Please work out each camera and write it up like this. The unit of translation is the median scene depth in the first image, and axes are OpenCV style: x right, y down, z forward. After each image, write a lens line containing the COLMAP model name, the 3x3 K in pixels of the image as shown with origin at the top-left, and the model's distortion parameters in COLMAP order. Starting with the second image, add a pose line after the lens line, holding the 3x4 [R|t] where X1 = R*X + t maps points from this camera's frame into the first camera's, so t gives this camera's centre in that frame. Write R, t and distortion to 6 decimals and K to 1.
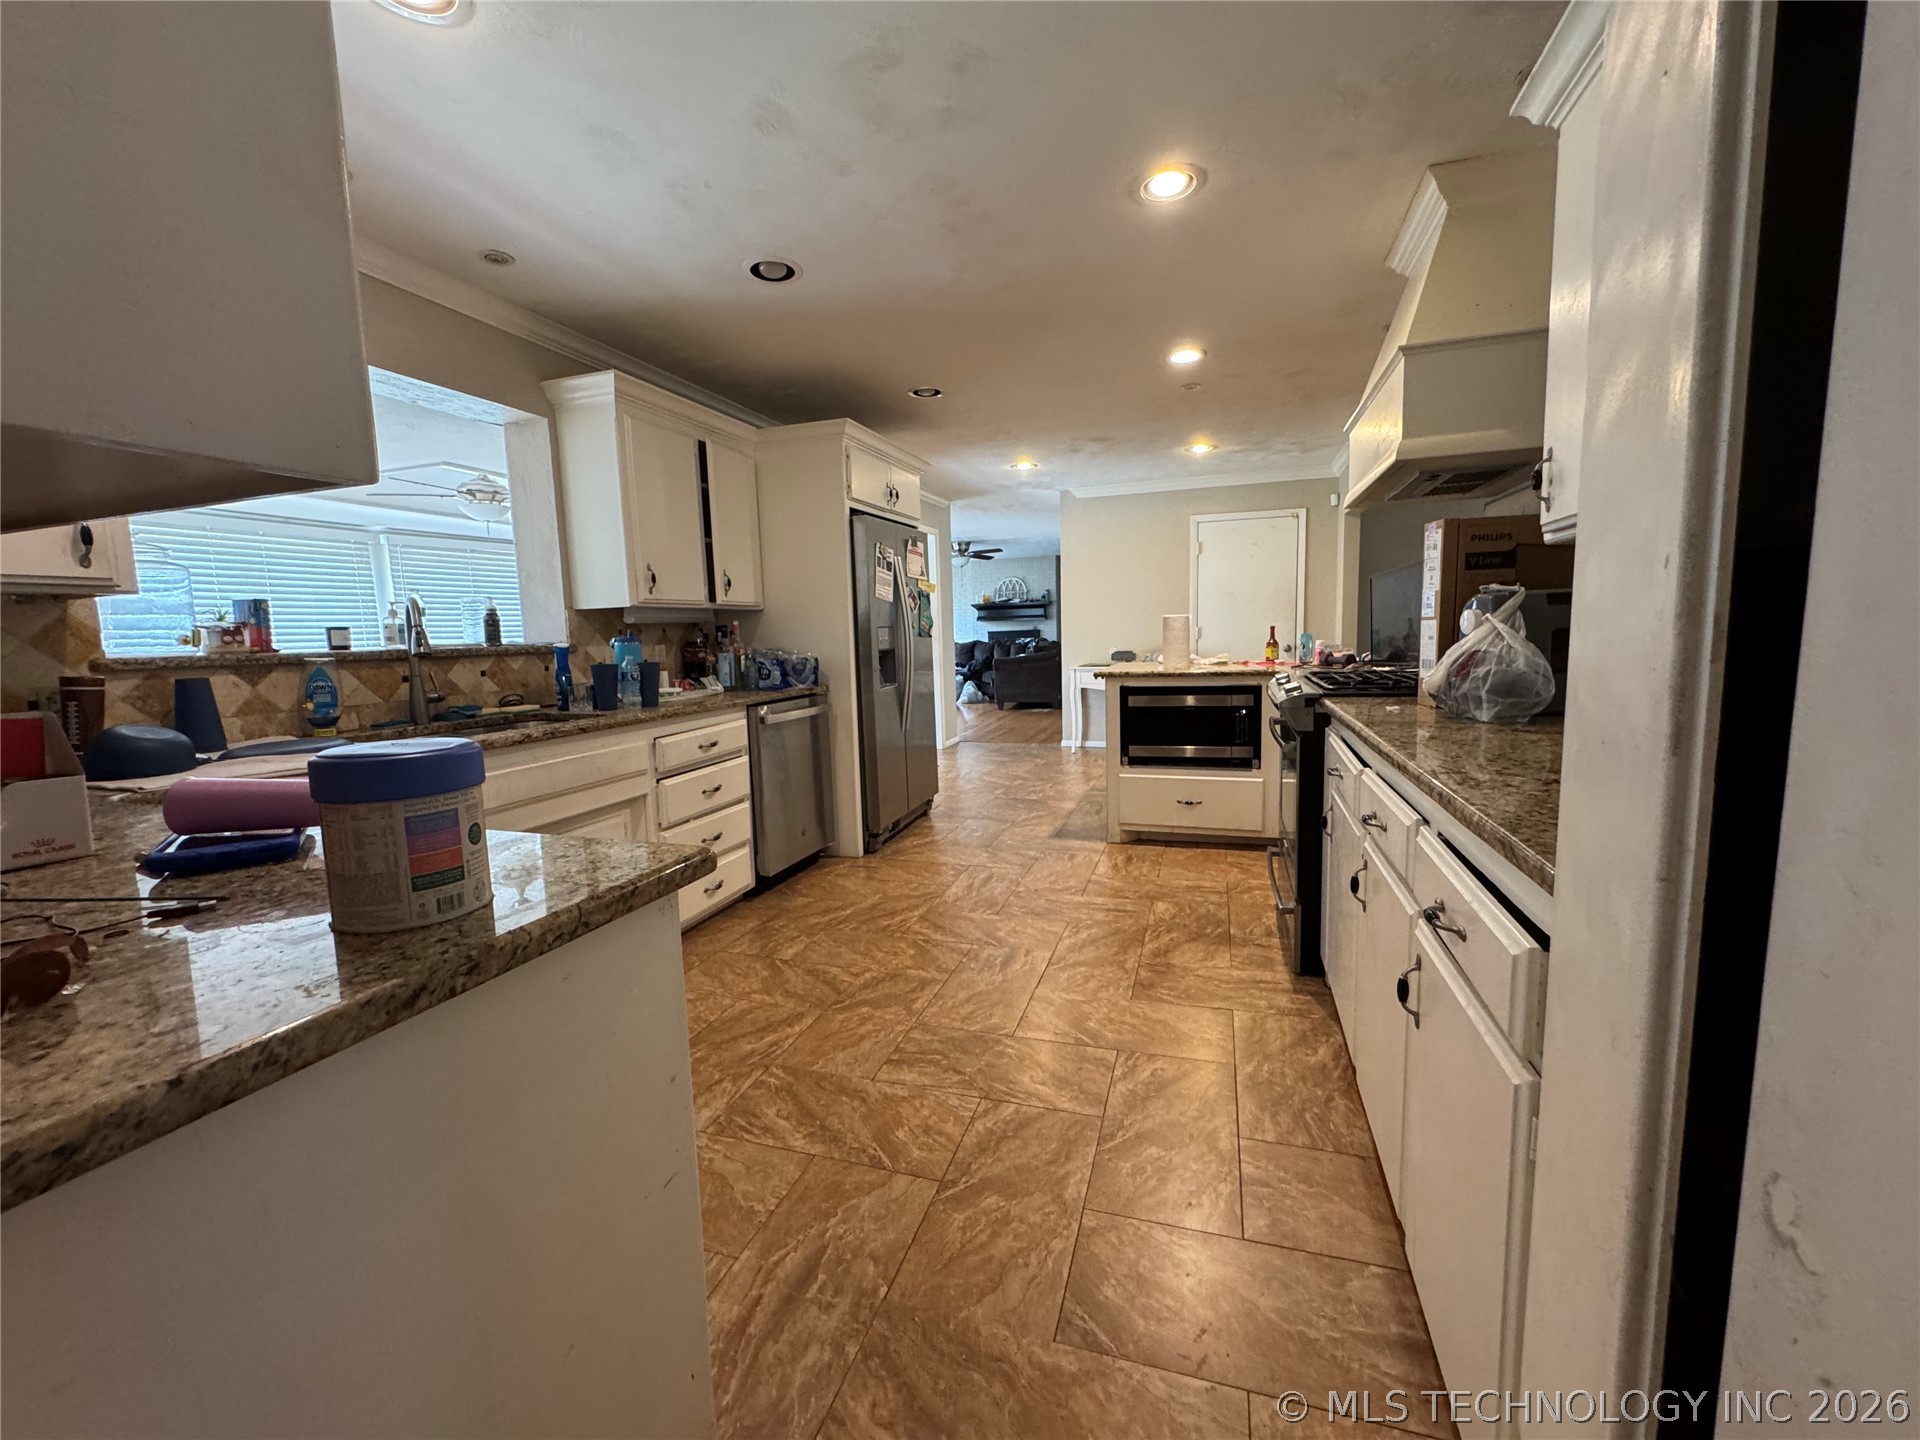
lens RADIAL K [[765.0, 0, 959.3], [0, 765.0, 715.5], [0, 0, 1]] dist [-0.005809, 0.001108]
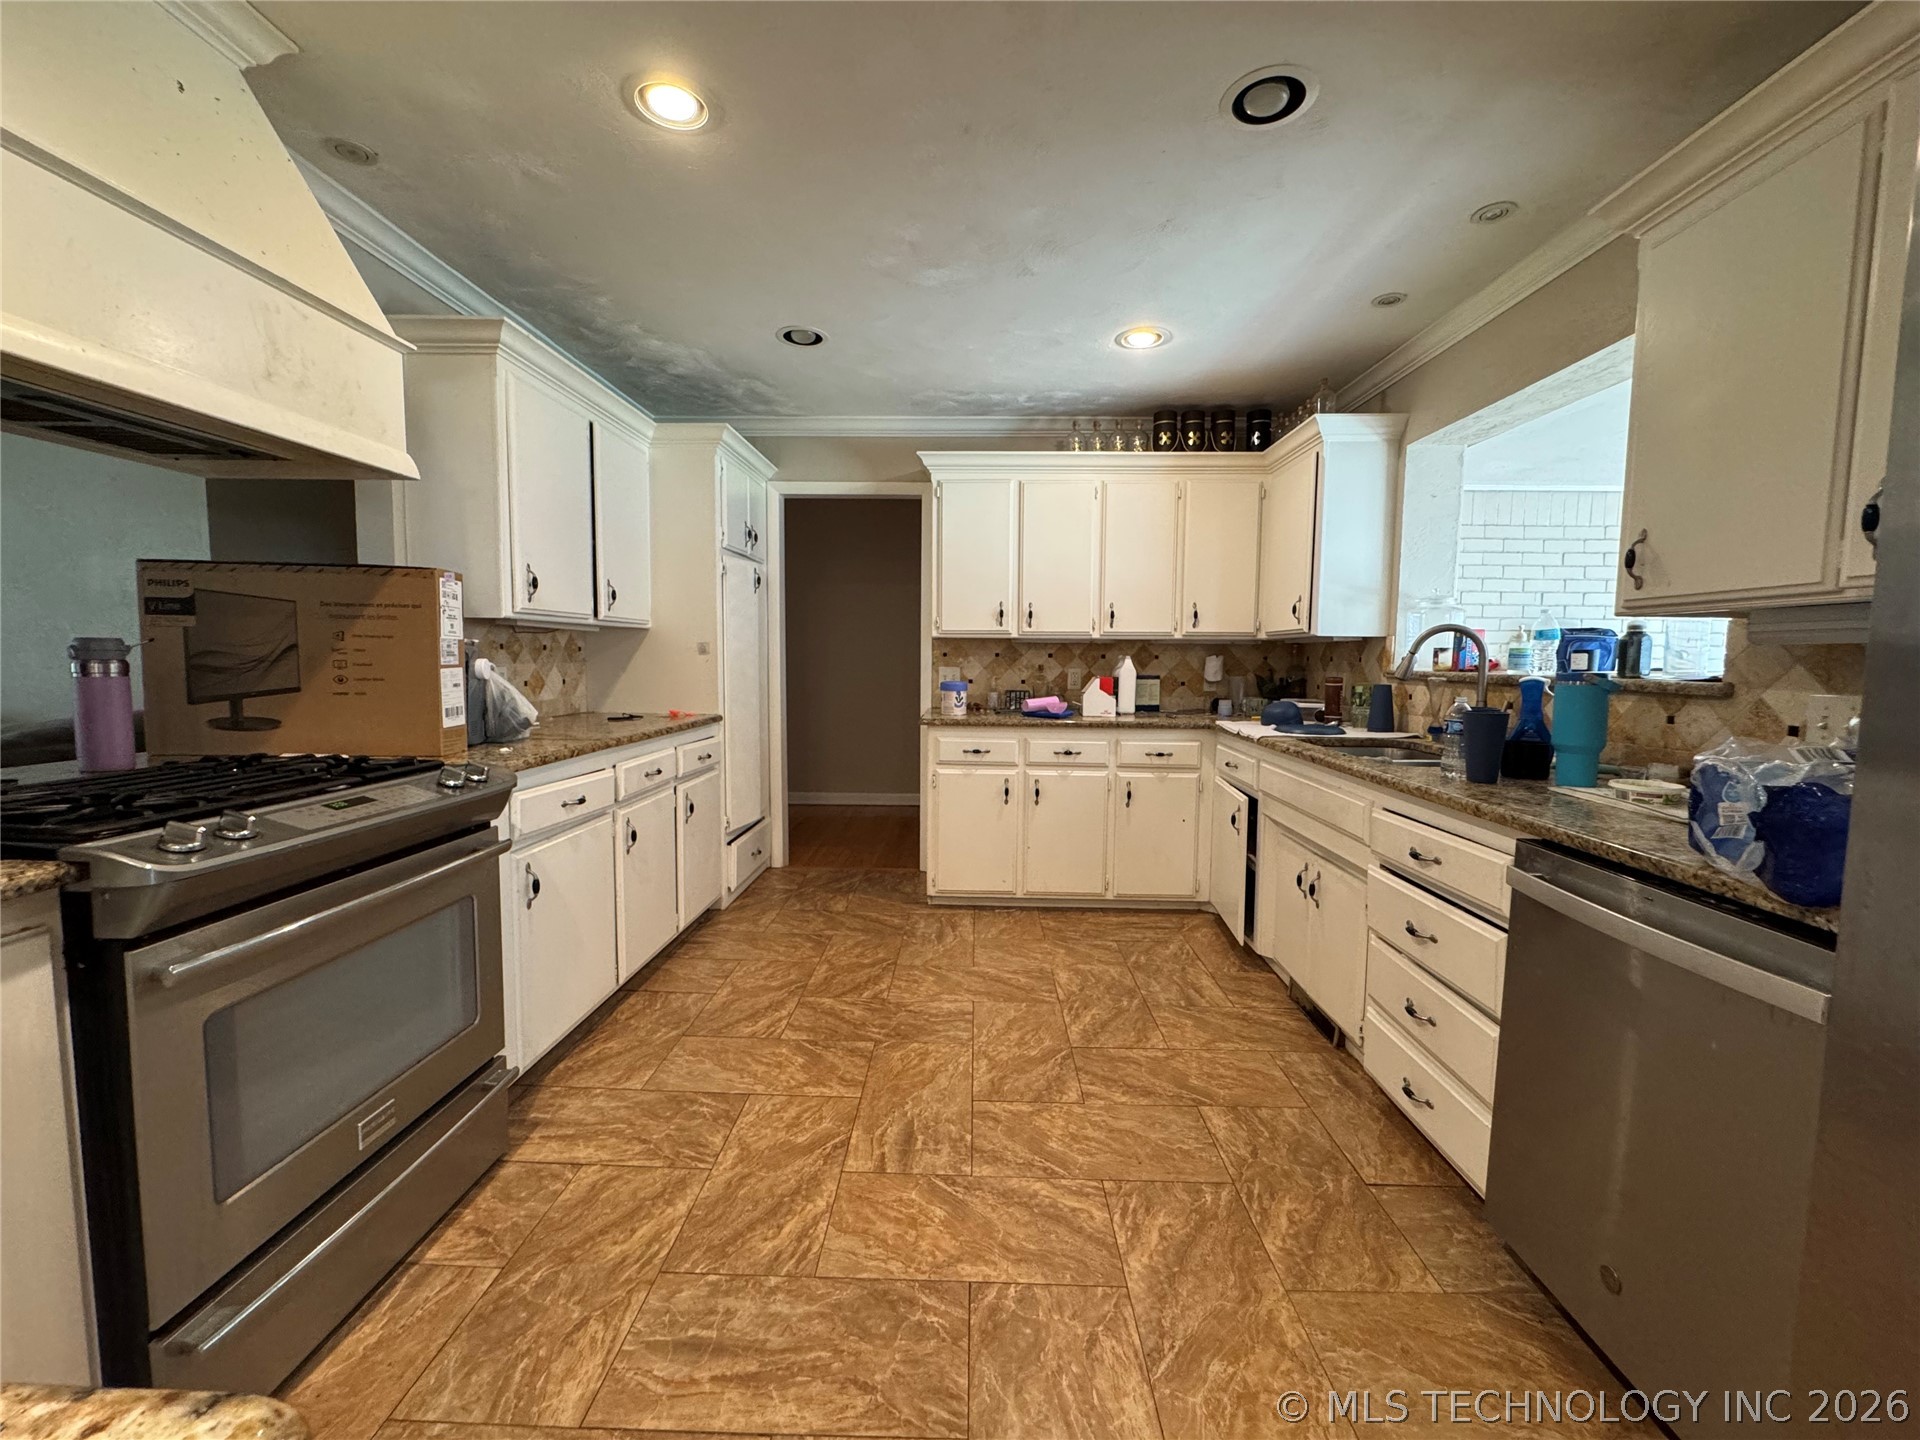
lens RADIAL K [[765.0, 0, 961.7], [0, 765.0, 720.6], [0, 0, 1]] dist [-0.005809, 0.001108]
pose [[-0.954688, 0.045537, -0.294105, 0.183653], [-0.014371, 0.980018, 0.198390, -0.177934], [0.297262, 0.193627, -0.934957, 1.436772]]
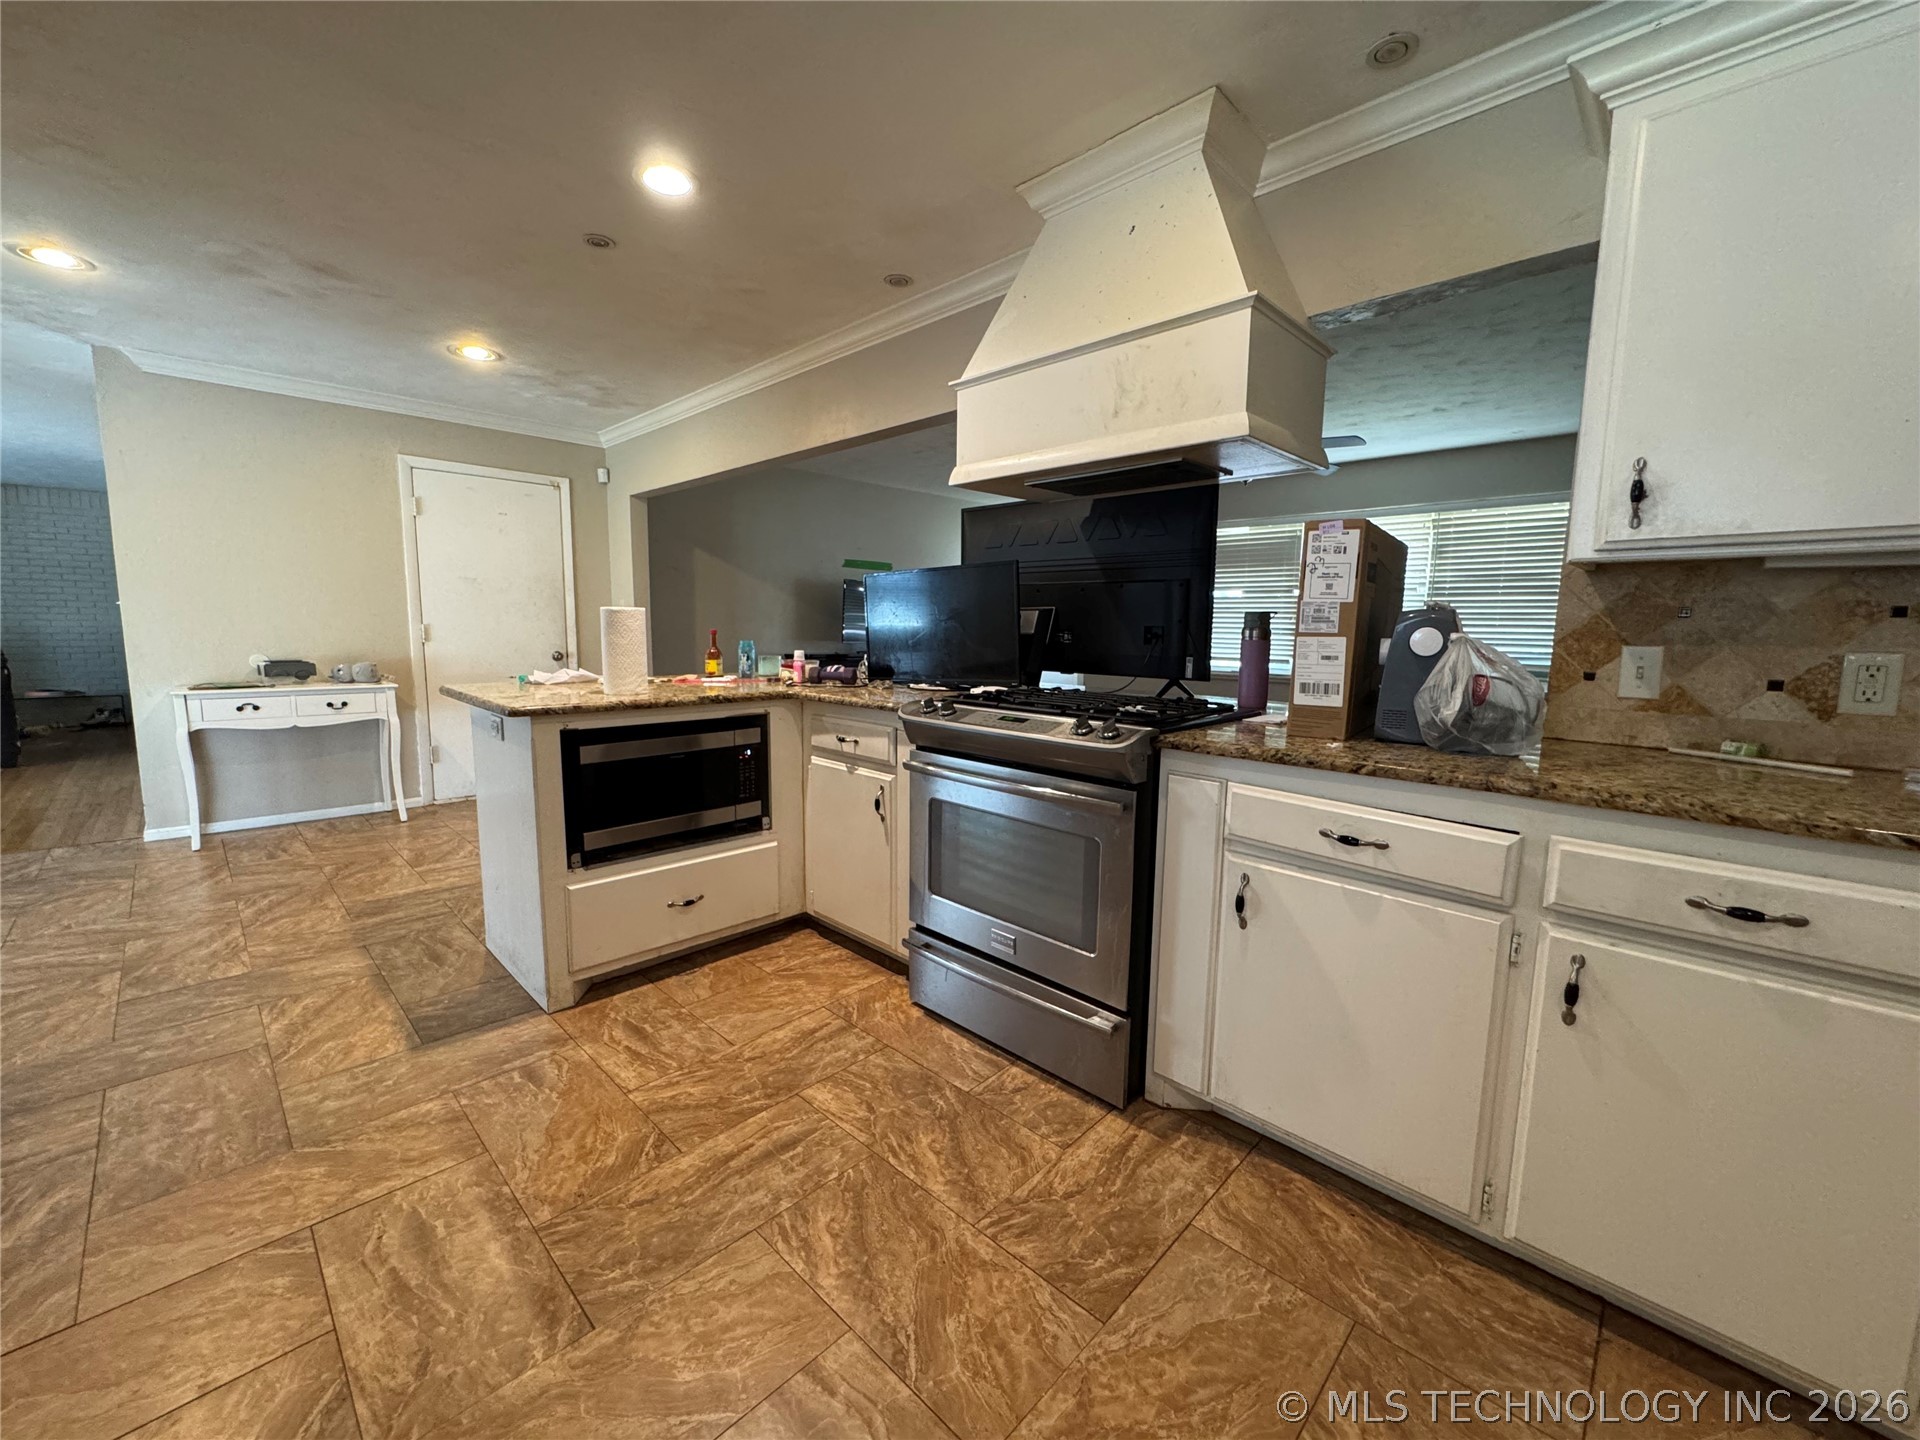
lens RADIAL K [[765.0, 0, 956.9], [0, 765.0, 718.3], [0, 0, 1]] dist [-0.005809, 0.001108]
pose [[0.434775, -0.073073, 0.897570, -0.217276], [0.072759, 0.996294, 0.045866, -0.069355], [-0.897595, 0.045365, 0.438481, 0.666909]]
